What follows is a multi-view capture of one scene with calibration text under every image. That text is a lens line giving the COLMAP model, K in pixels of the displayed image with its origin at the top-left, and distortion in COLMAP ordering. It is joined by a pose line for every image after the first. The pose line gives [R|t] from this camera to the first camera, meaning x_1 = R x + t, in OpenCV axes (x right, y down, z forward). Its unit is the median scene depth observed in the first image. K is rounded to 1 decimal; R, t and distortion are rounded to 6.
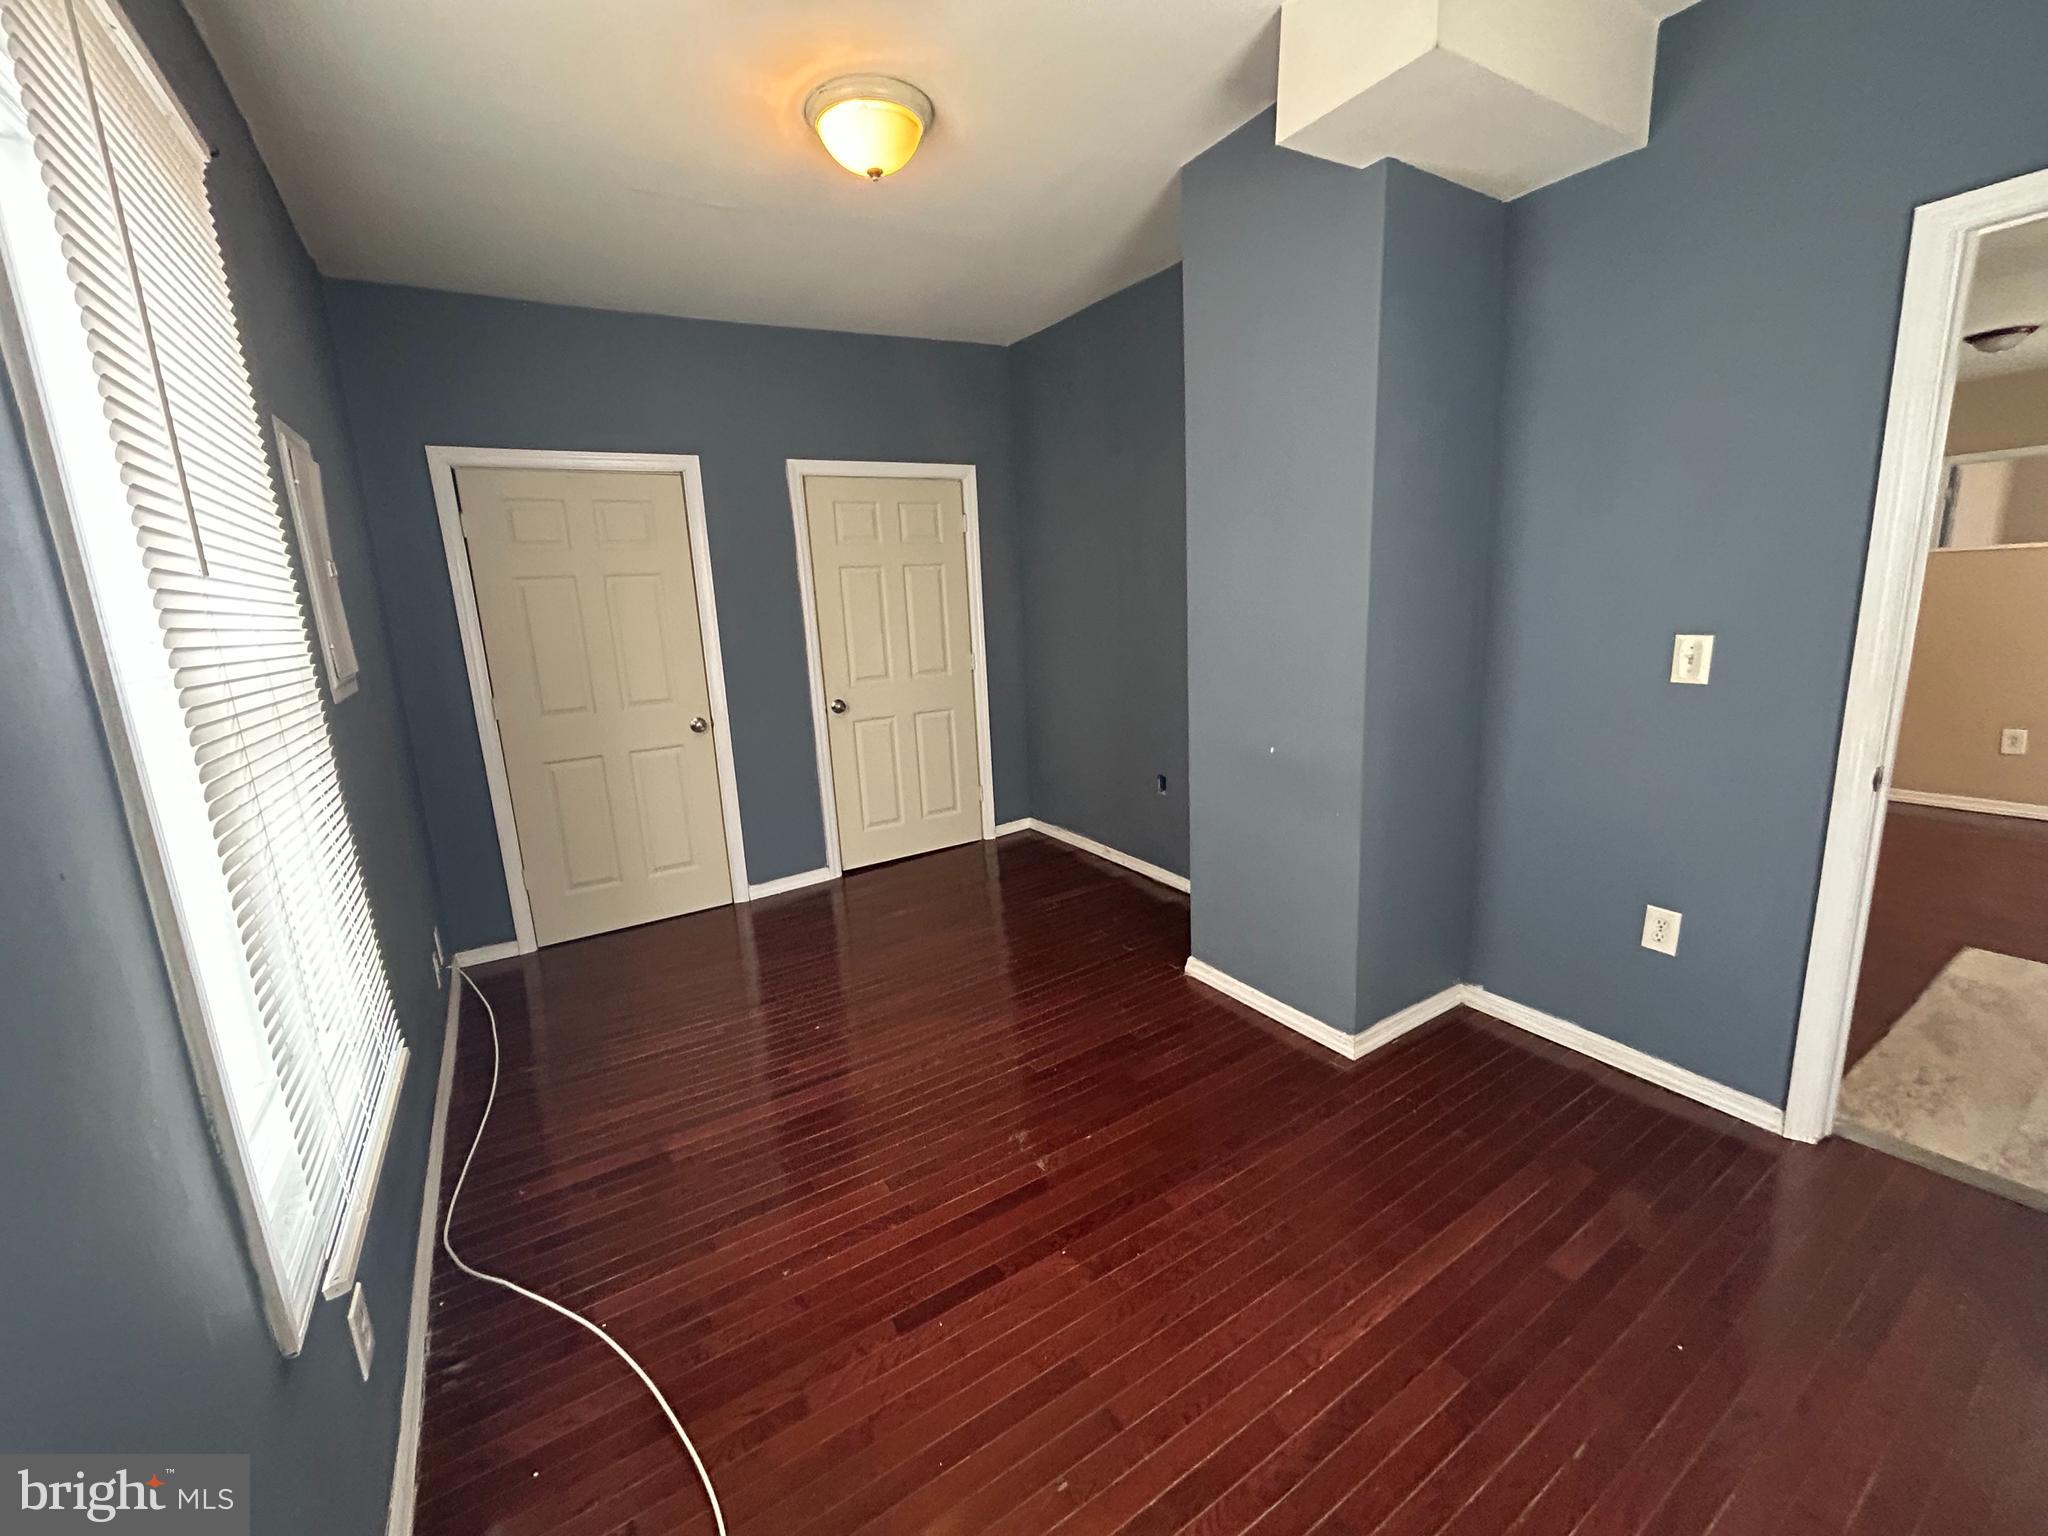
lens RADIAL K [[824.8, 0, 1024.0], [0, 824.8, 768.0], [0, 0, 1]] dist [-0.006878, -0.000112]
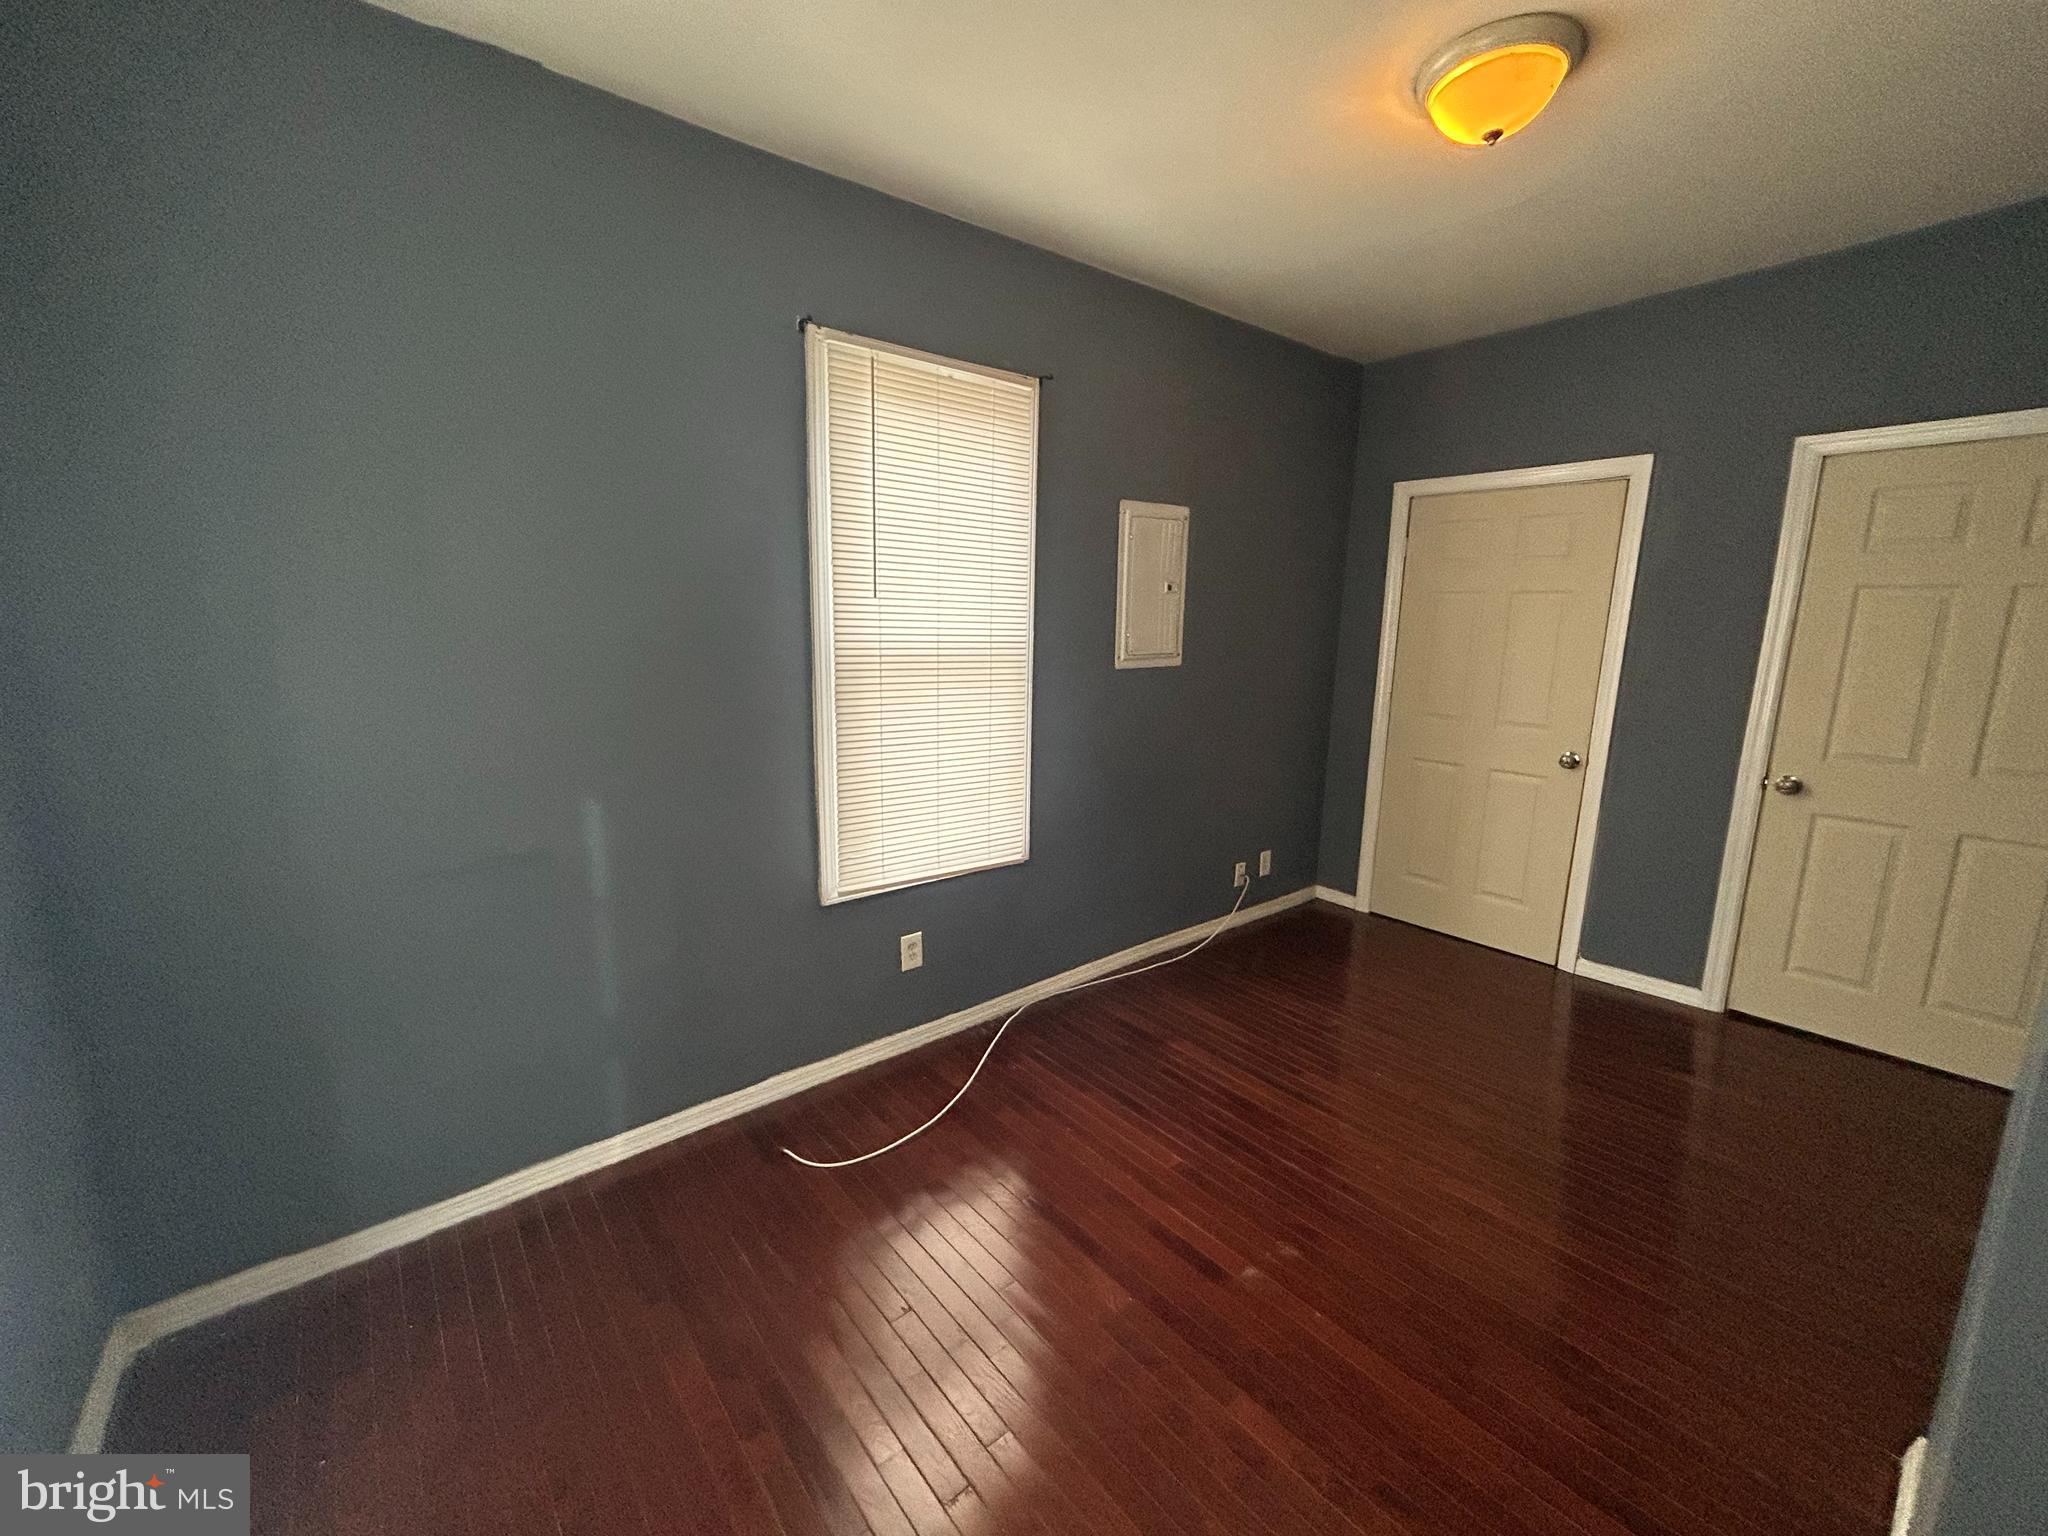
lens RADIAL K [[824.8, 0, 1024.0], [0, 824.8, 768.0], [0, 0, 1]] dist [-0.006878, -0.000112]
pose [[0.122556, 0.230194, -0.965397, 0.403117], [-0.229051, 0.953030, 0.198168, -0.087144], [0.965668, 0.196838, 0.169526, 0.284610]]
